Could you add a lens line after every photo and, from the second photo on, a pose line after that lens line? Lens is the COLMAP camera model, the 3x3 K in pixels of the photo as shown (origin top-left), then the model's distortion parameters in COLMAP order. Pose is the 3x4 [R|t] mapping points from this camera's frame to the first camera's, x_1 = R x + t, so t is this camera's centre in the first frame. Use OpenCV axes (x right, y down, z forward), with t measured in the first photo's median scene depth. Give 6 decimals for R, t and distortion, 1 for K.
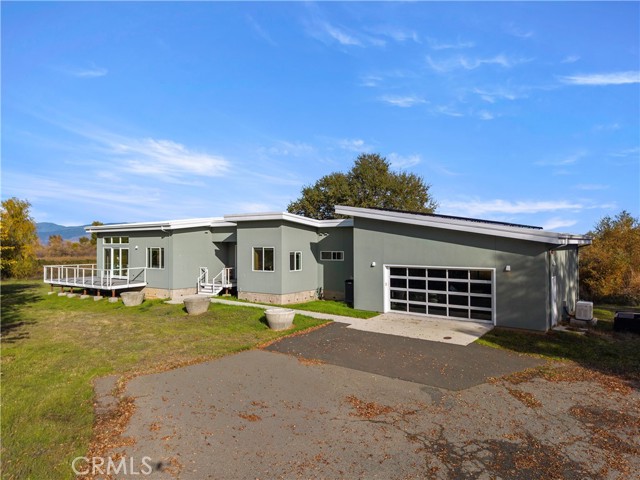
lens RADIAL K [[425.5, 0, 322.2], [0, 425.5, 243.5], [0, 0, 1]] dist [0.018115, -0.022379]
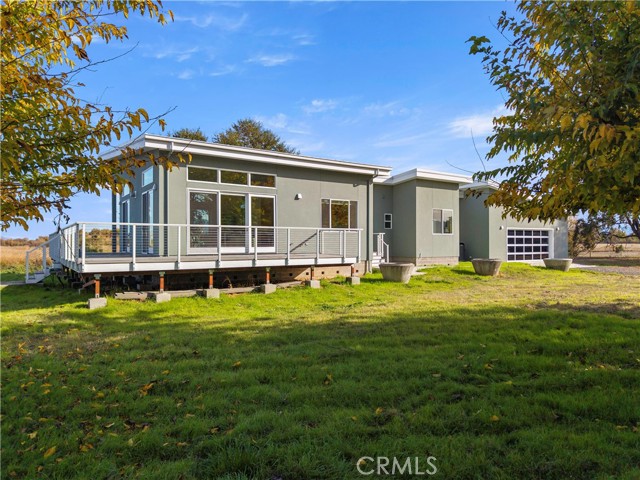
lens RADIAL K [[425.5, 0, 323.1], [0, 425.5, 241.6], [0, 0, 1]] dist [0.018115, -0.022379]
pose [[0.359178, 0.007896, 0.933236, -1.170646], [-0.000693, 0.999966, -0.008193, 0.092353], [-0.933269, 0.002296, 0.359171, 0.920569]]
